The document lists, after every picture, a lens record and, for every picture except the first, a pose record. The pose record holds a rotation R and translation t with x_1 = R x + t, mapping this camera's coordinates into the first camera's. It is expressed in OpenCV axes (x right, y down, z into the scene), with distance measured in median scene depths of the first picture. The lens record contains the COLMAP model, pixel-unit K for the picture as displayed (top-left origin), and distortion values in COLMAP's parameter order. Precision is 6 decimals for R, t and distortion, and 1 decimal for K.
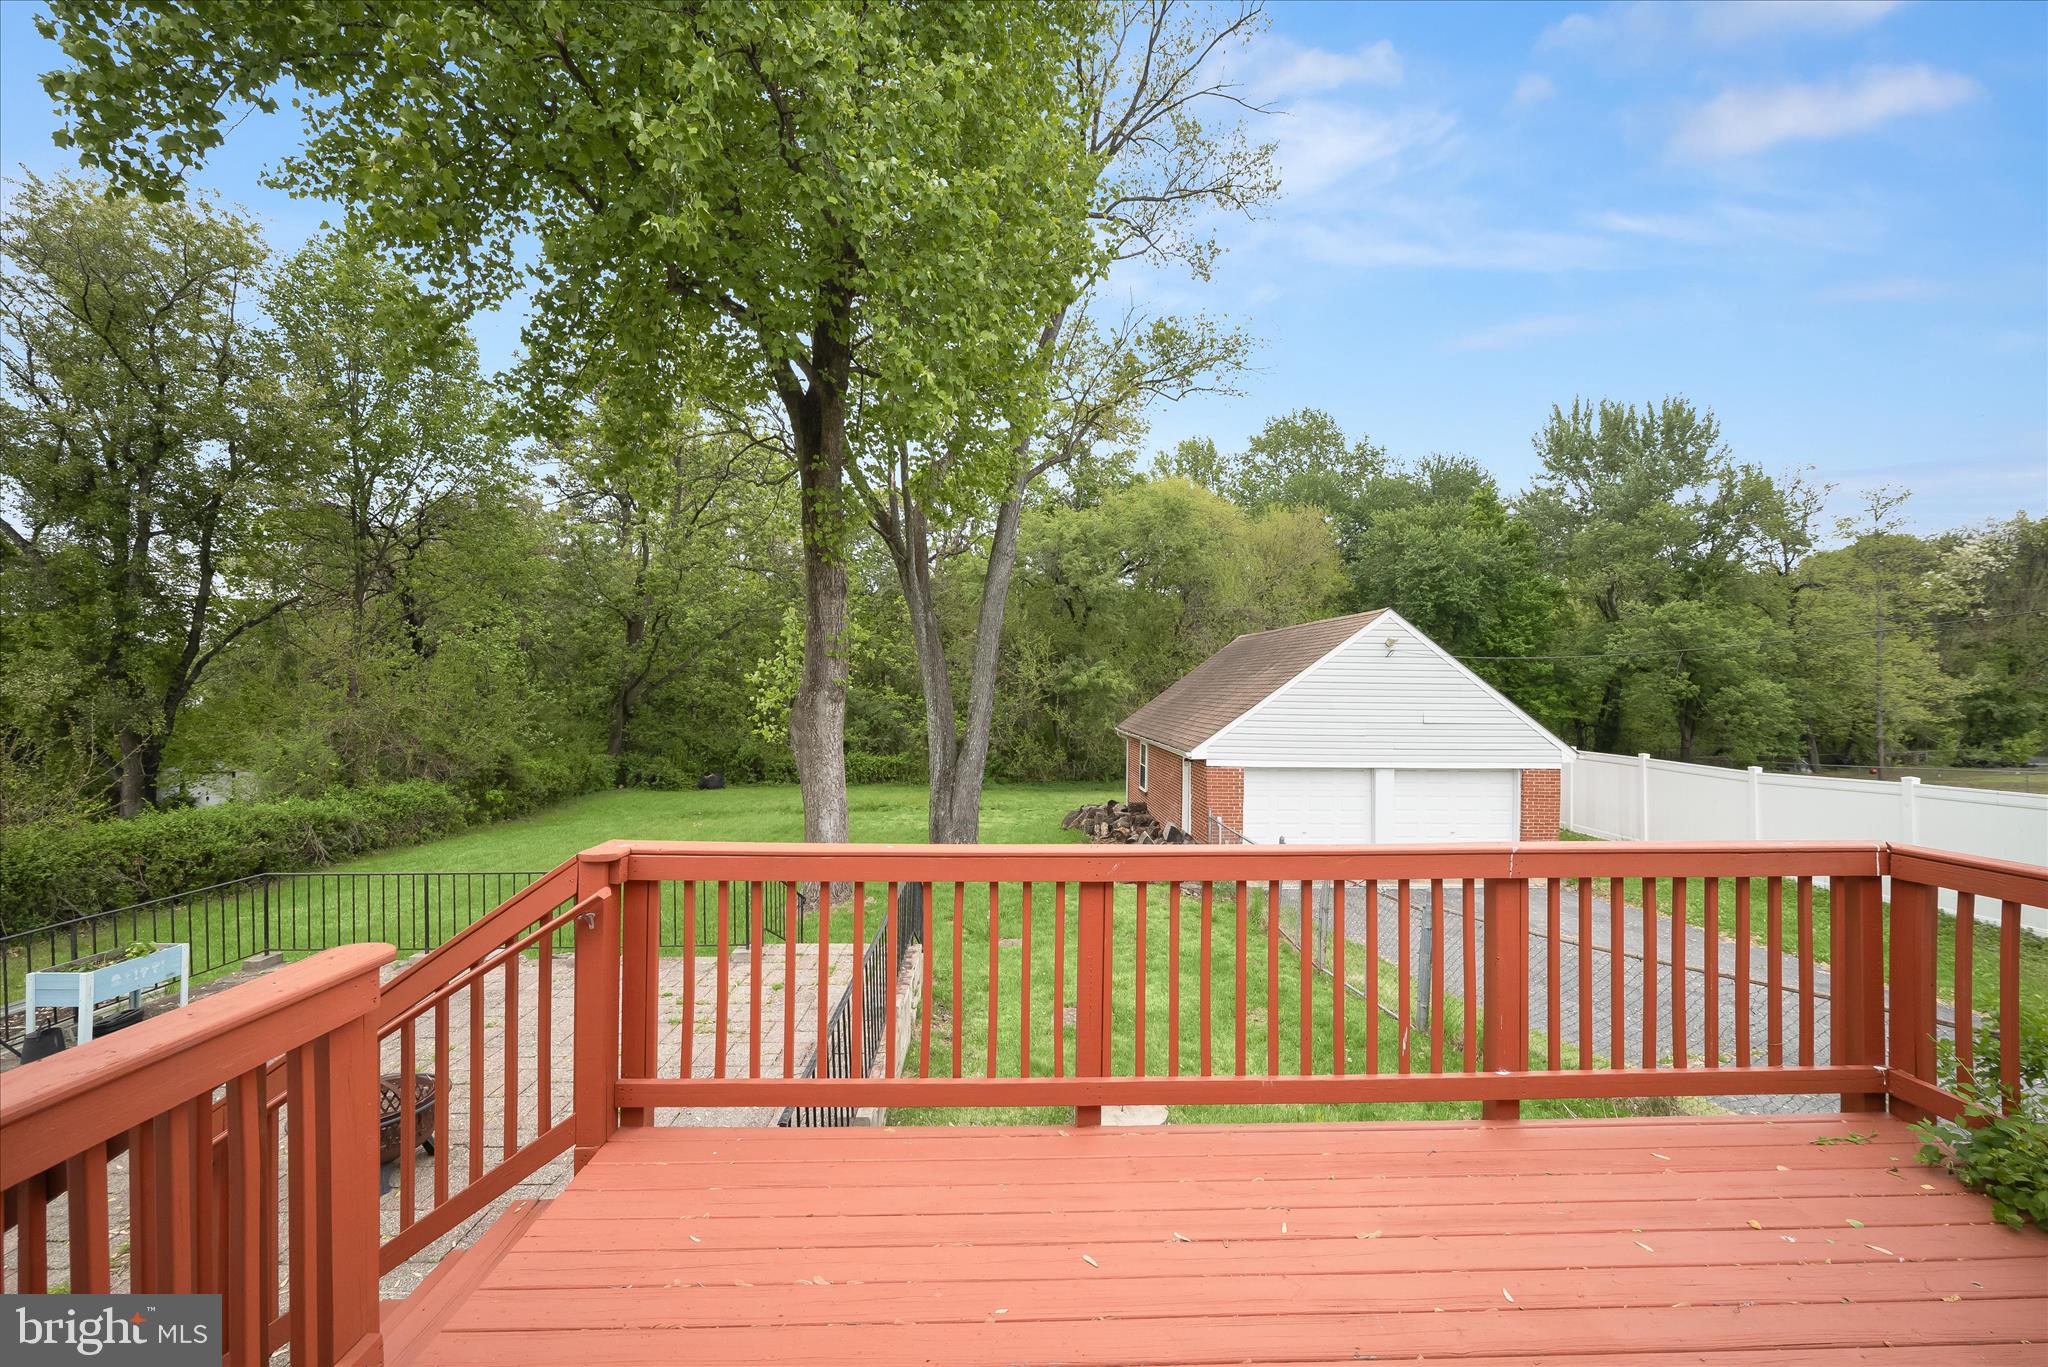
lens RADIAL K [[808.1, 0, 1070.7], [0, 808.1, 670.5], [0, 0, 1]] dist [-0.004837, 0.000264]
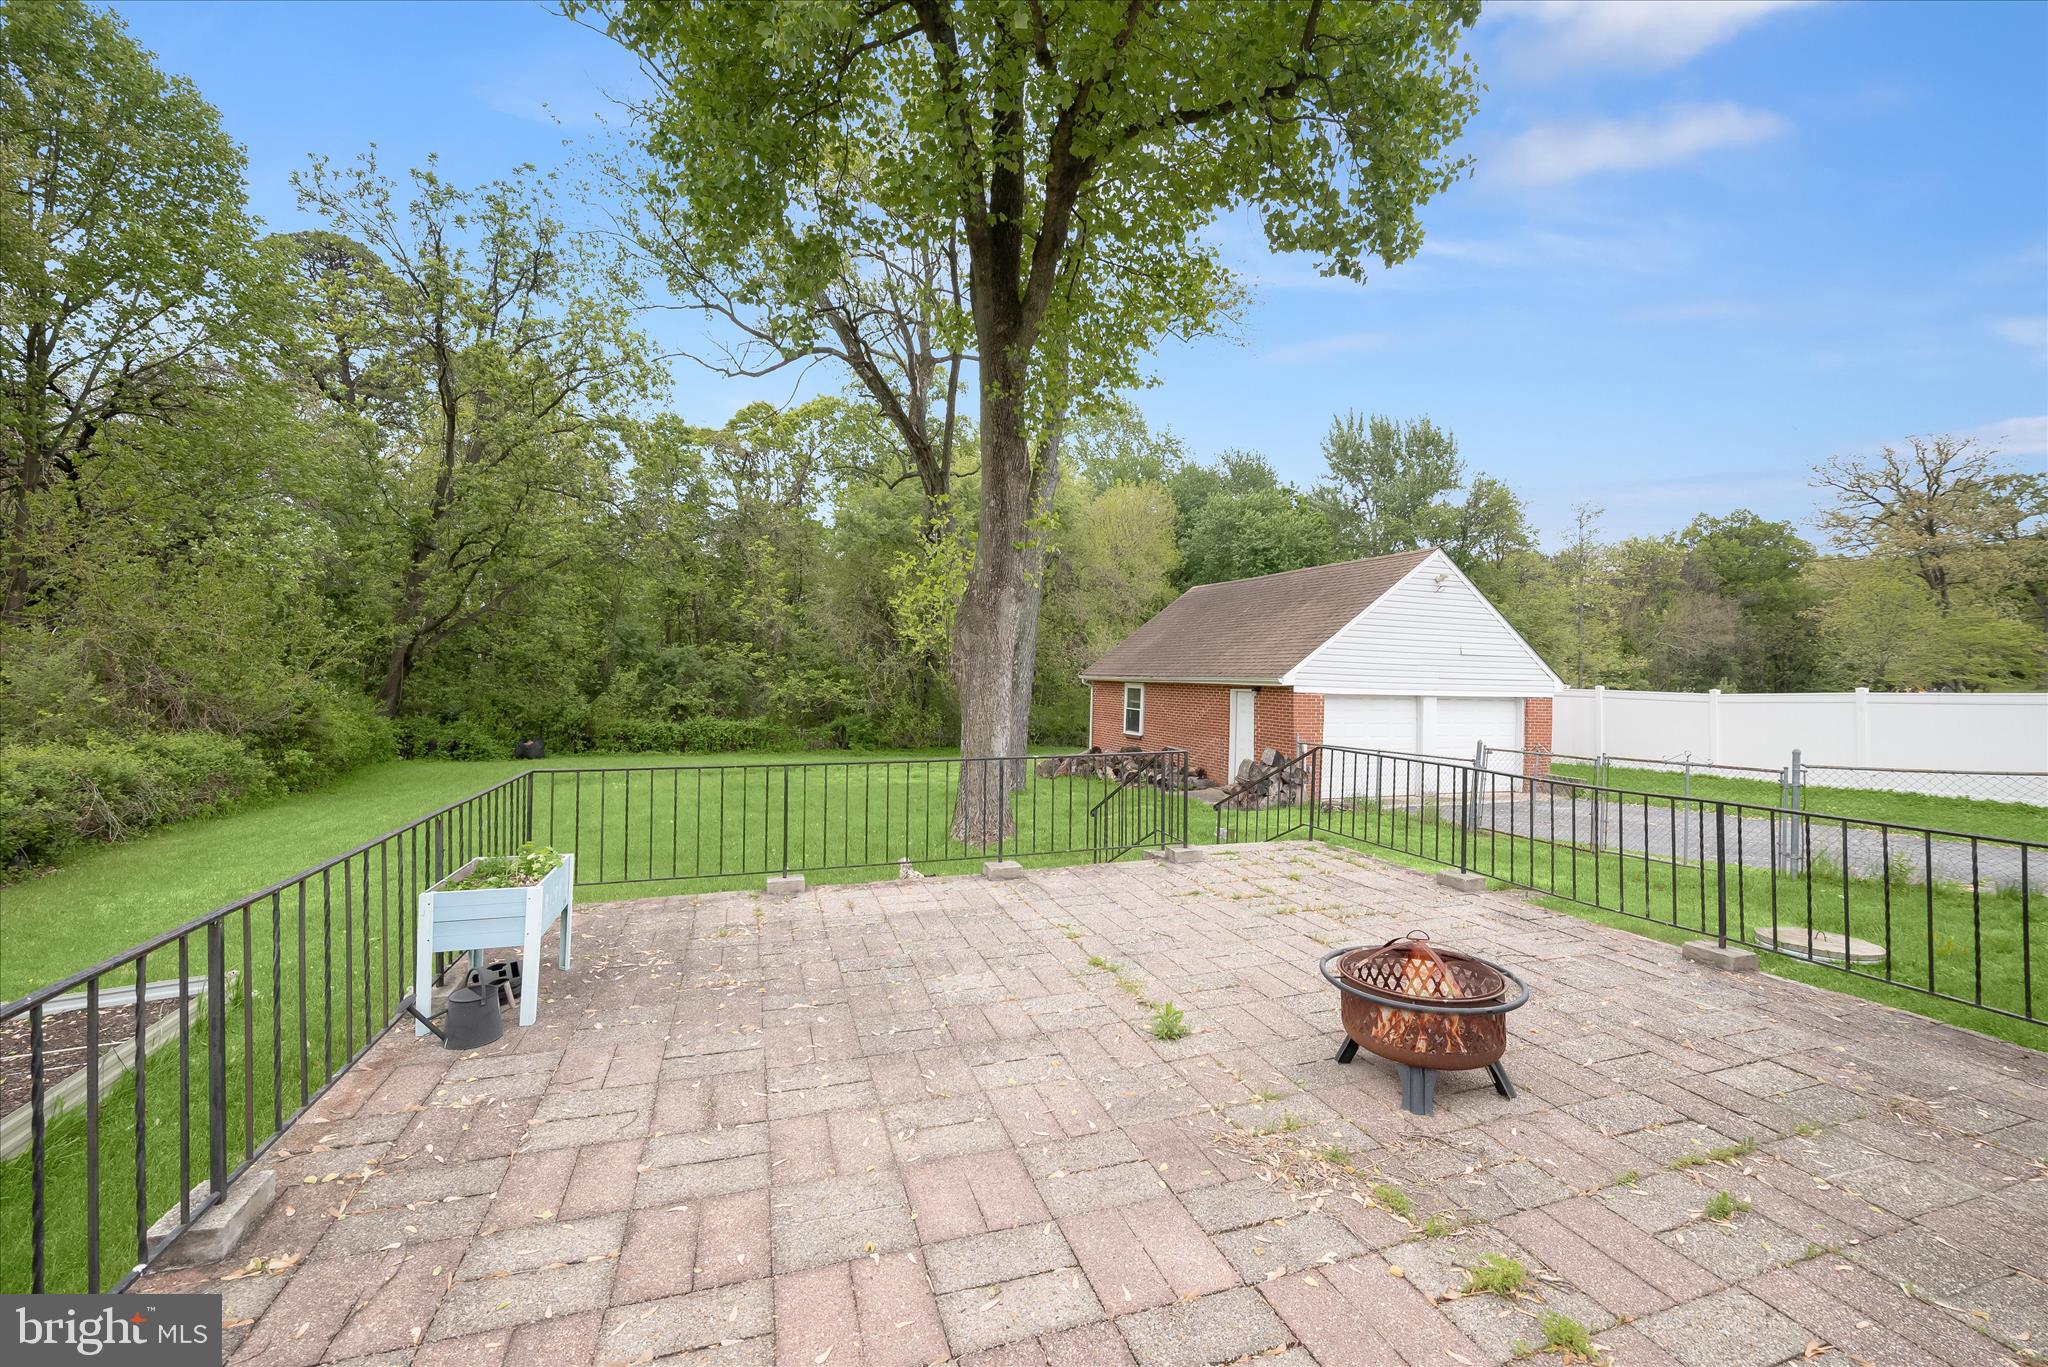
lens RADIAL K [[808.1, 0, 1020.4], [0, 808.1, 658.3], [0, 0, 1]] dist [-0.004837, 0.000264]
pose [[0.952991, 0.018680, 0.302422, -0.214115], [-0.016871, 0.999821, -0.008592, 0.041753], [-0.302528, 0.003086, 0.953135, 0.066217]]
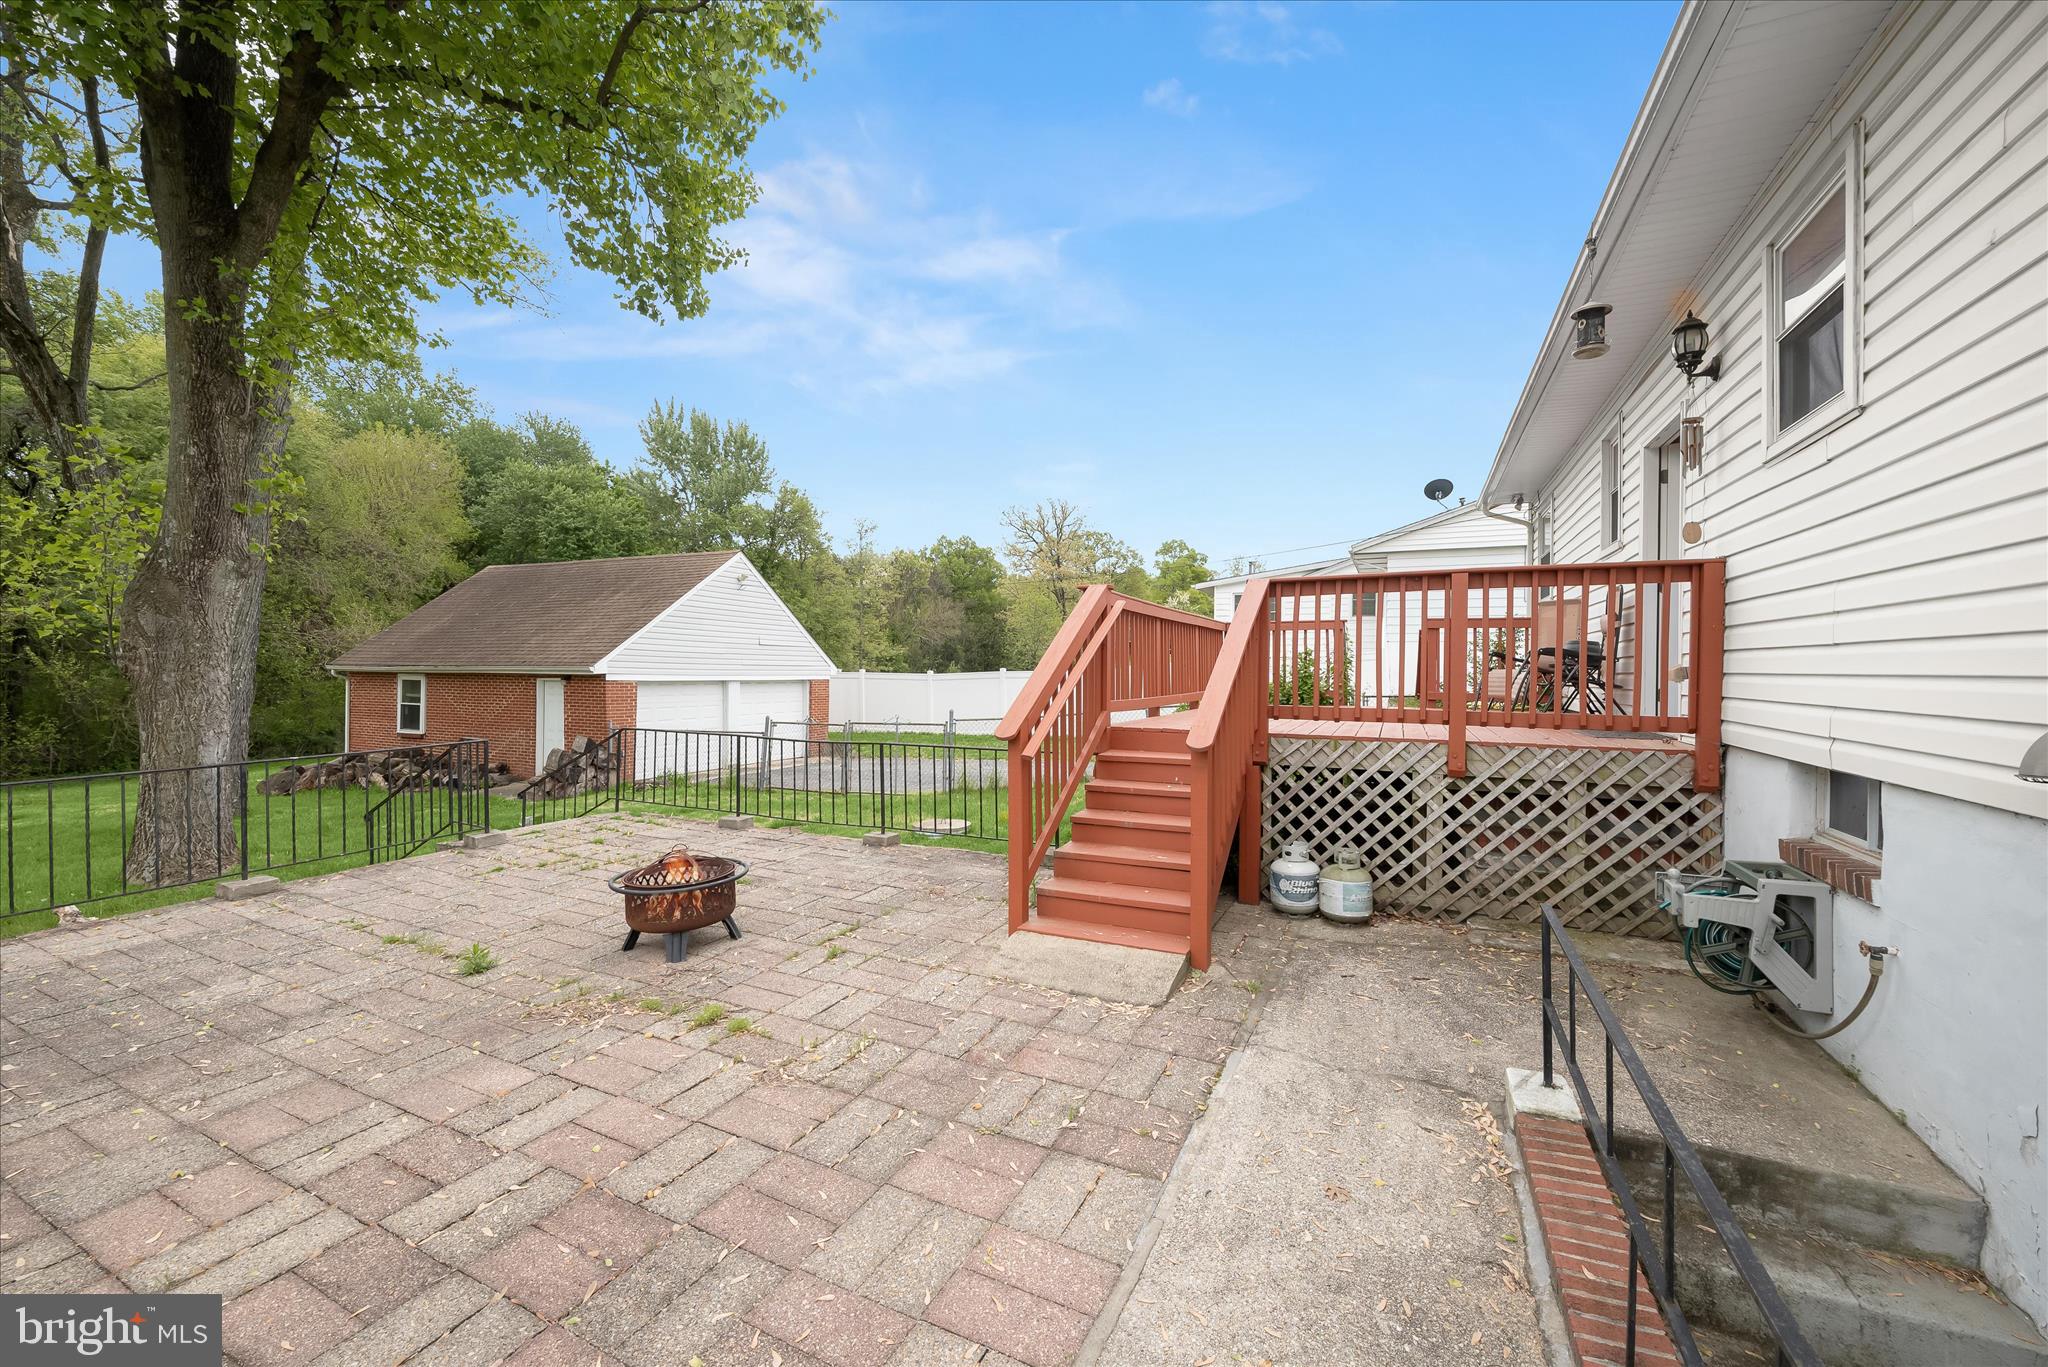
lens RADIAL K [[808.1, 0, 1025.9], [0, 808.1, 676.8], [0, 0, 1]] dist [-0.004837, 0.000264]
pose [[0.449455, -0.011365, 0.893231, -0.238338], [-0.013163, 0.999726, 0.019343, 0.040157], [-0.893206, -0.020452, 0.449182, 0.025057]]
